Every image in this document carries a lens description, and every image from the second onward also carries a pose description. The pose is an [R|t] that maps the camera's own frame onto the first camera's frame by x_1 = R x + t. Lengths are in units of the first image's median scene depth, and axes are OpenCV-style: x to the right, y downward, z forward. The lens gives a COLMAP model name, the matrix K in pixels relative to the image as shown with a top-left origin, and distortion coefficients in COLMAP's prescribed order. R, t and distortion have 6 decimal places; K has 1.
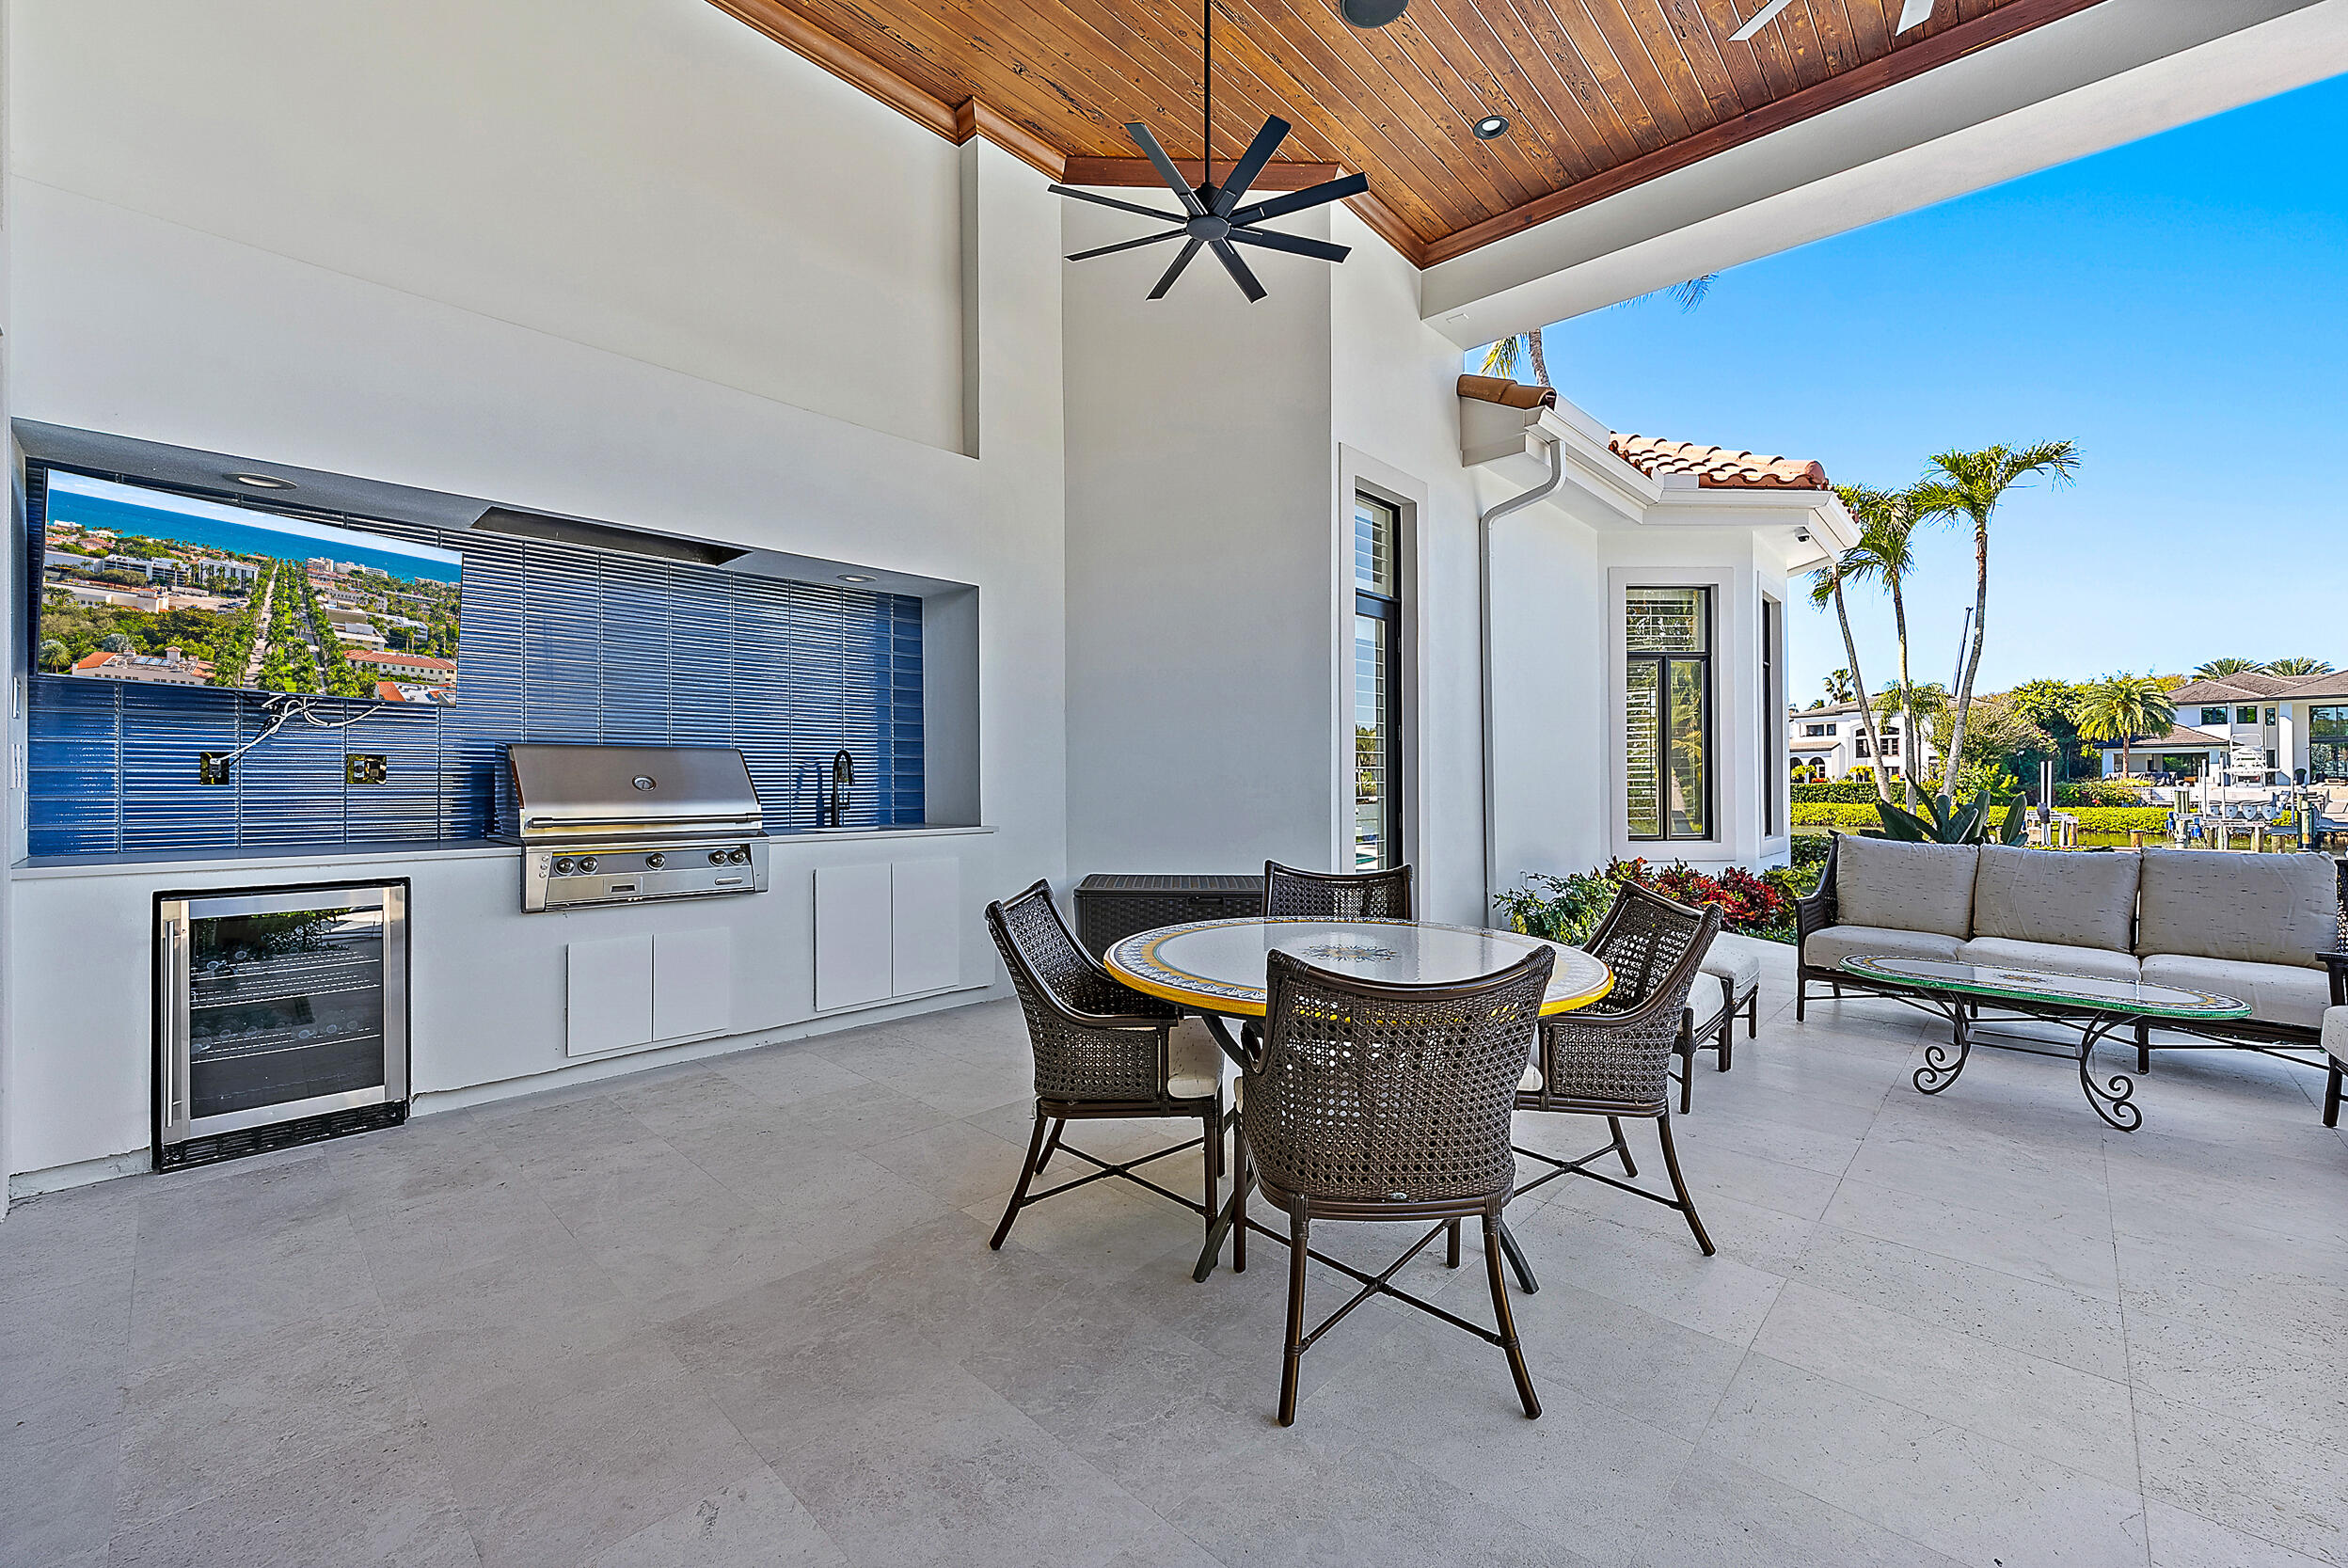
lens RADIAL K [[934.6, 0, 1193.7], [0, 934.6, 803.3], [0, 0, 1]] dist [0.002118, -0.000213]
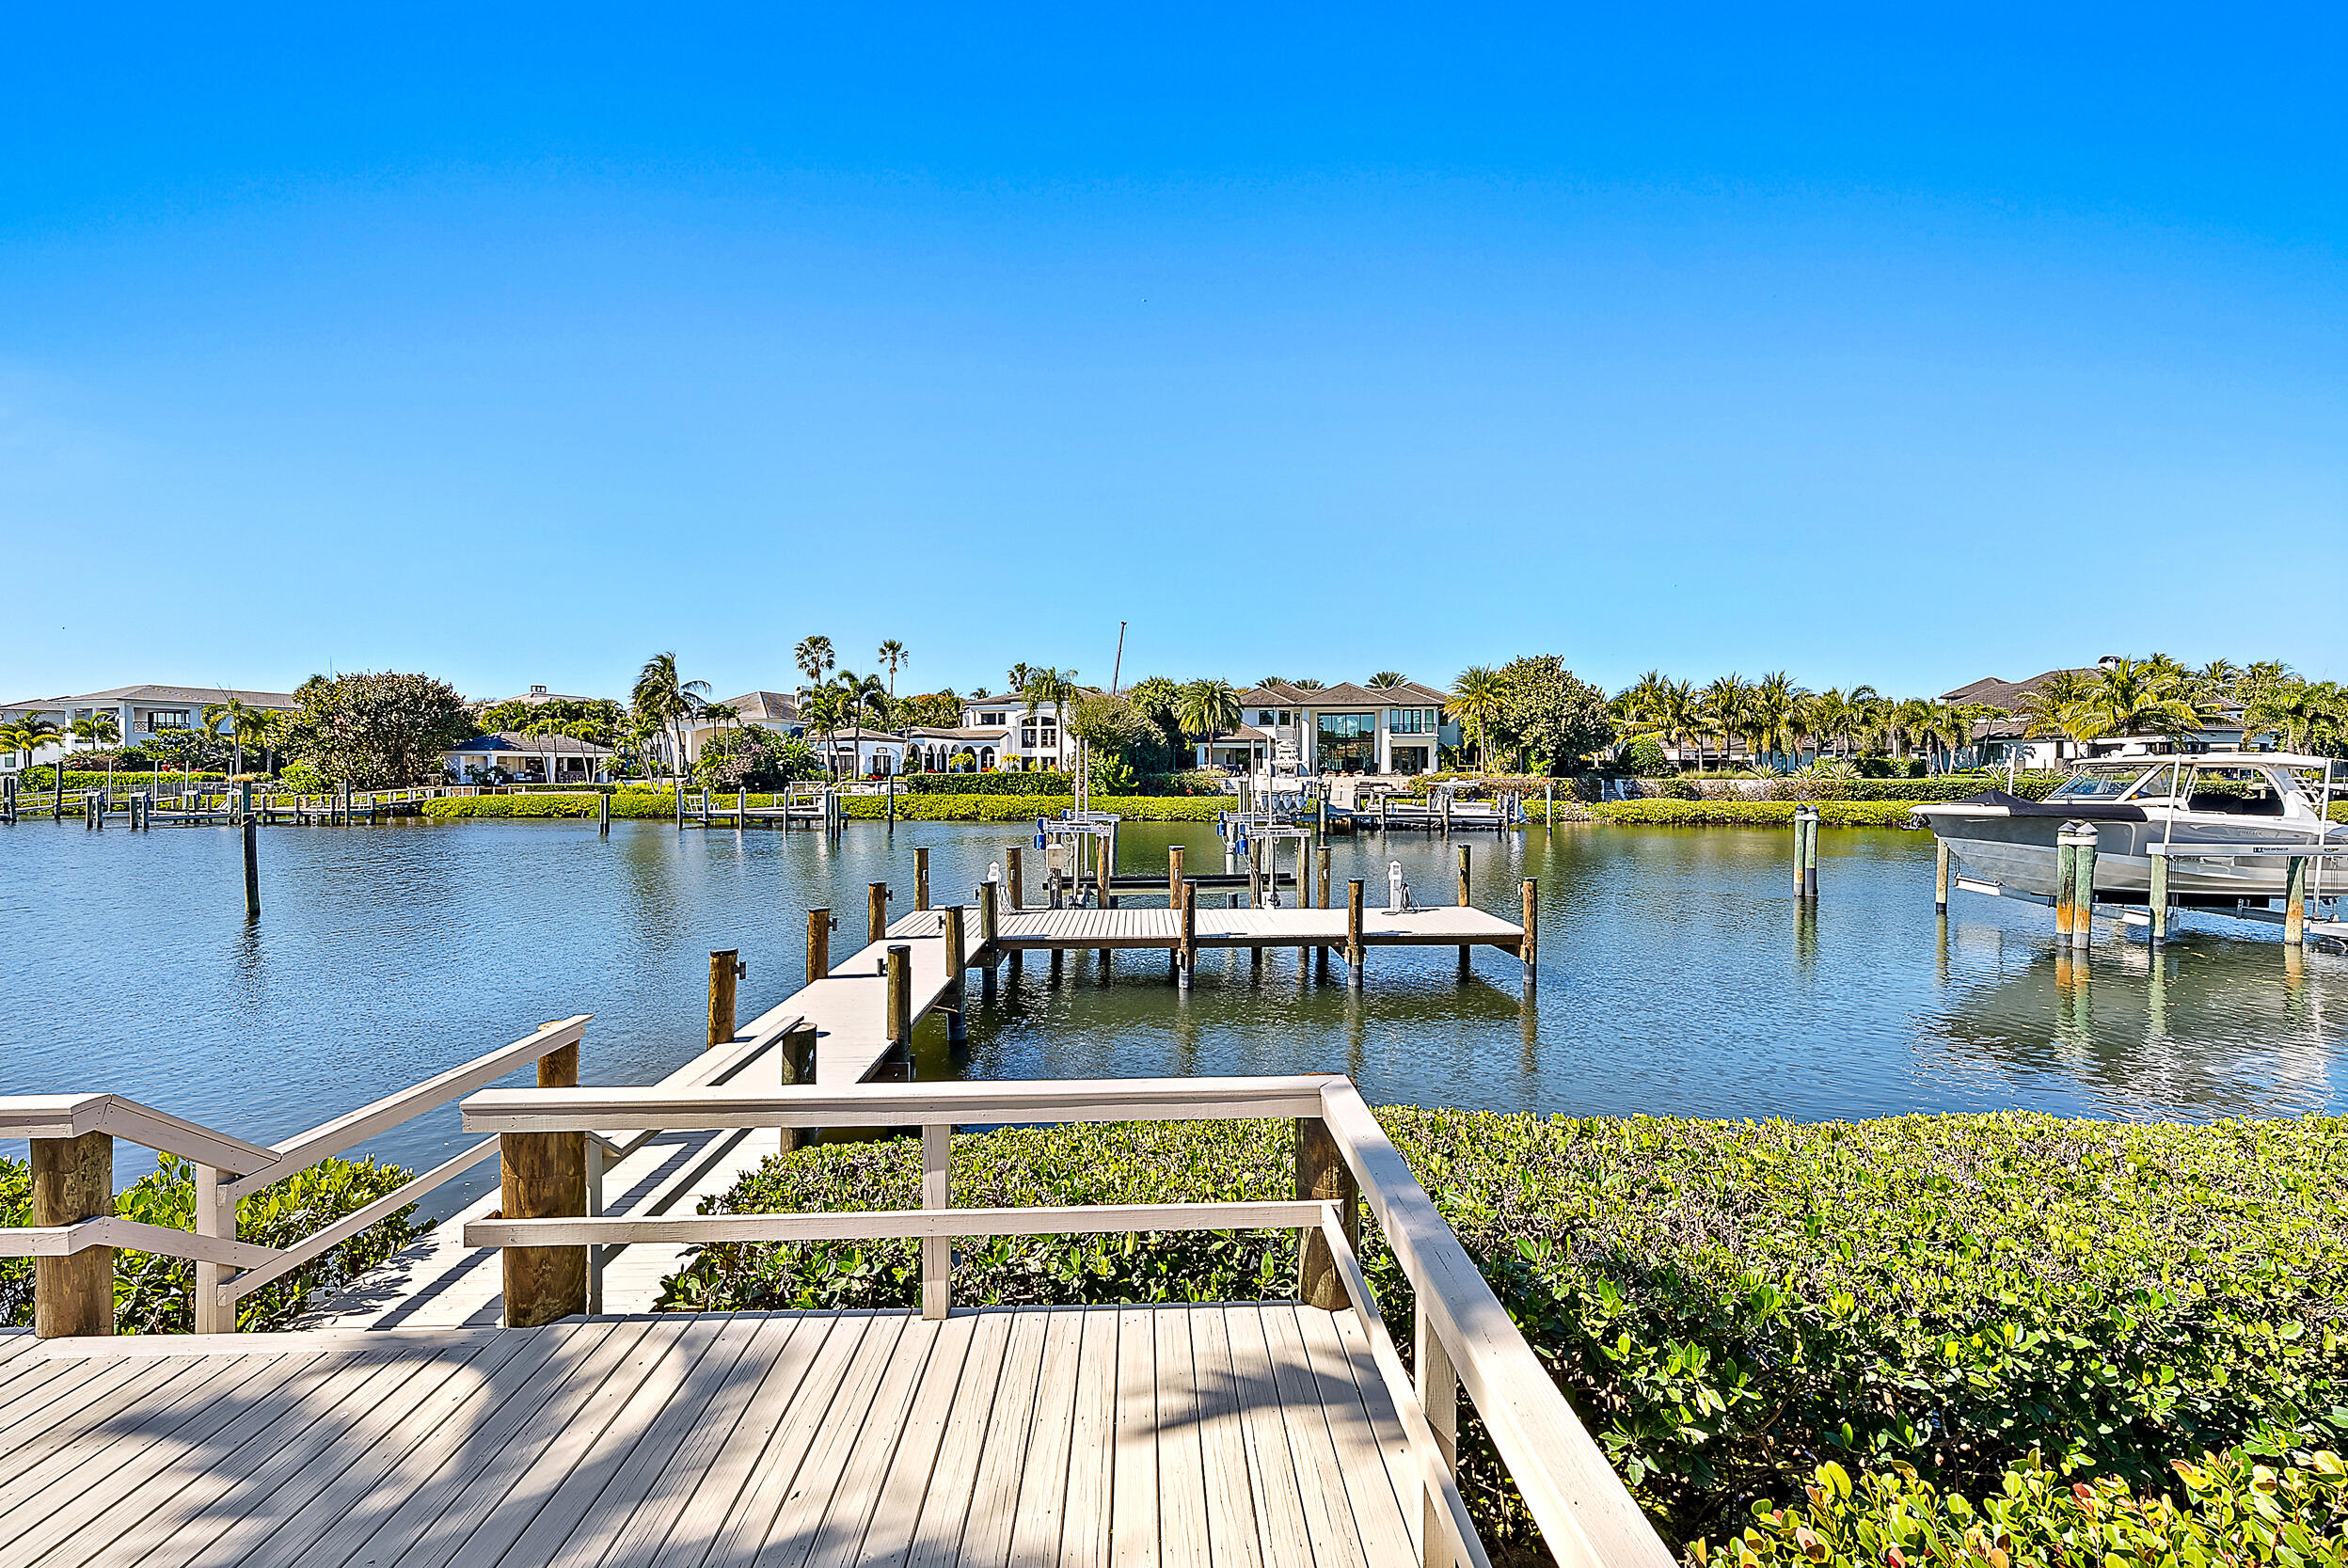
lens RADIAL K [[934.6, 0, 1176.4], [0, 934.6, 777.1], [0, 0, 1]] dist [0.002118, -0.000213]
pose [[0.747905, 0.003713, 0.663795, 0.234964], [0.008098, 0.999859, -0.014717, -0.002153], [-0.663756, 0.016382, 0.747769, 0.205338]]
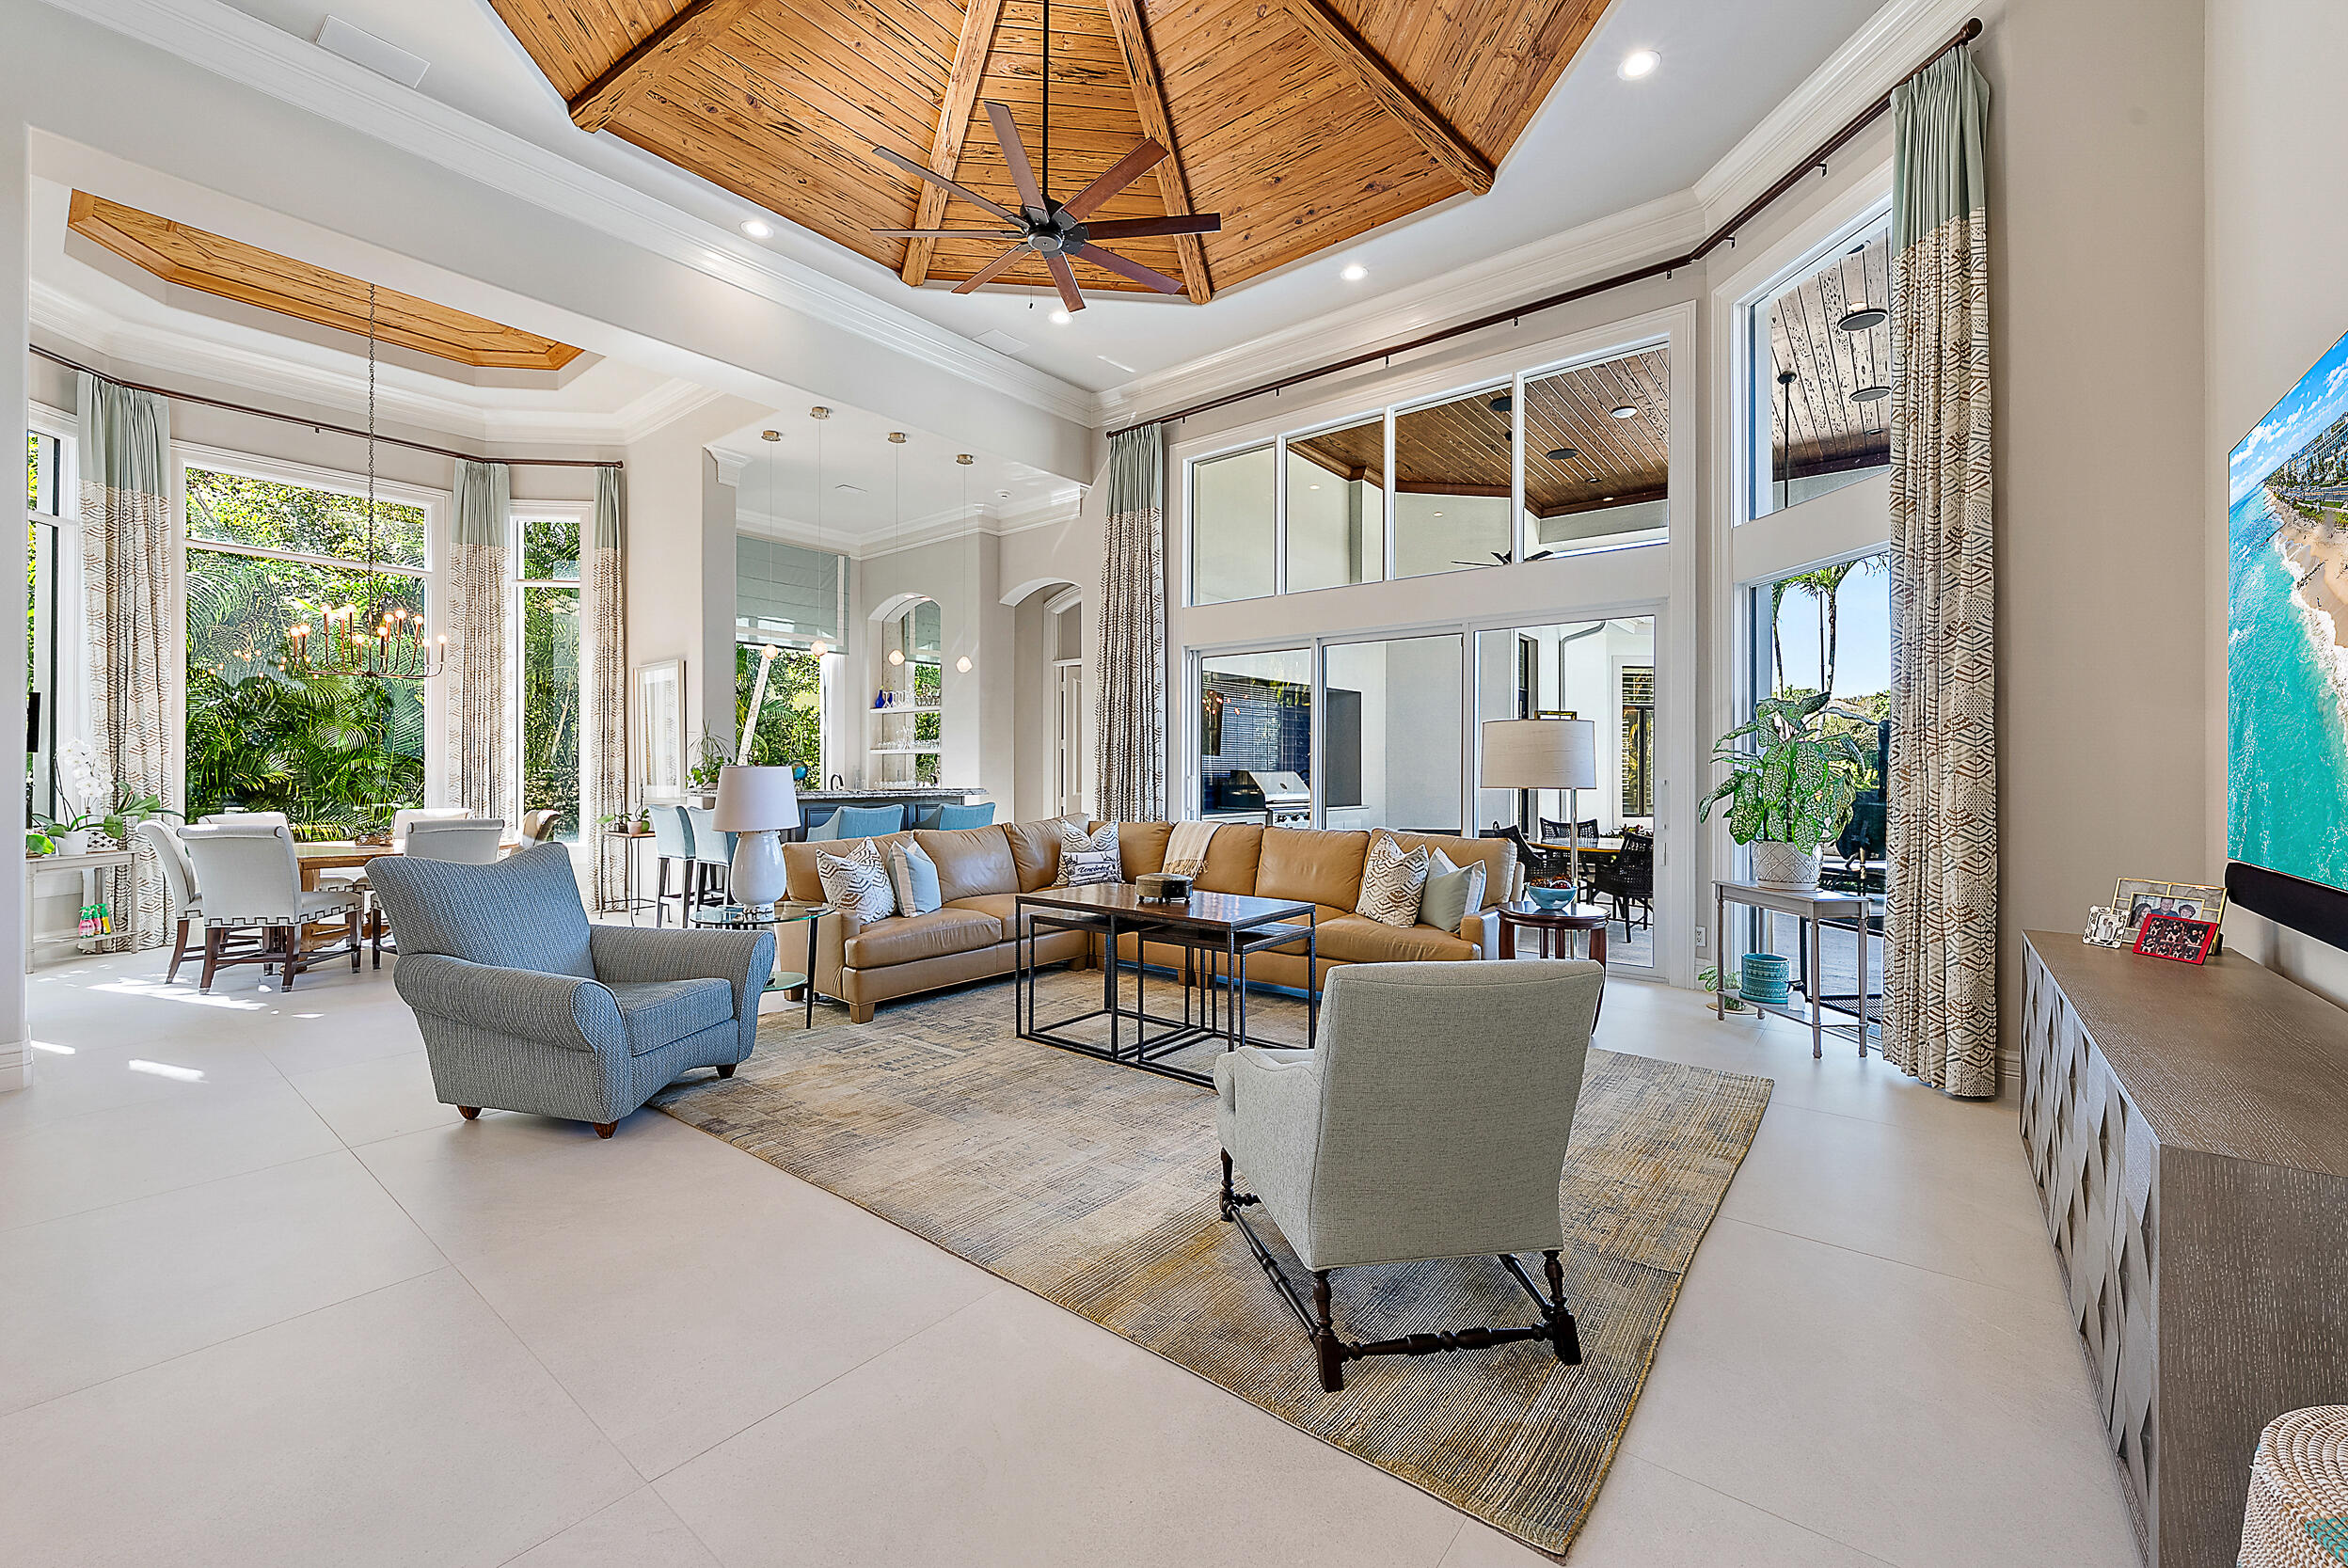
lens RADIAL K [[934.6, 0, 1169.0], [0, 934.6, 779.1], [0, 0, 1]] dist [0.002118, -0.000213]
pose [[0.997595, 0.006231, 0.069036, -0.073755], [-0.005640, 0.999946, -0.008750, -0.001185], [-0.069087, 0.008339, 0.997576, -0.098472]]
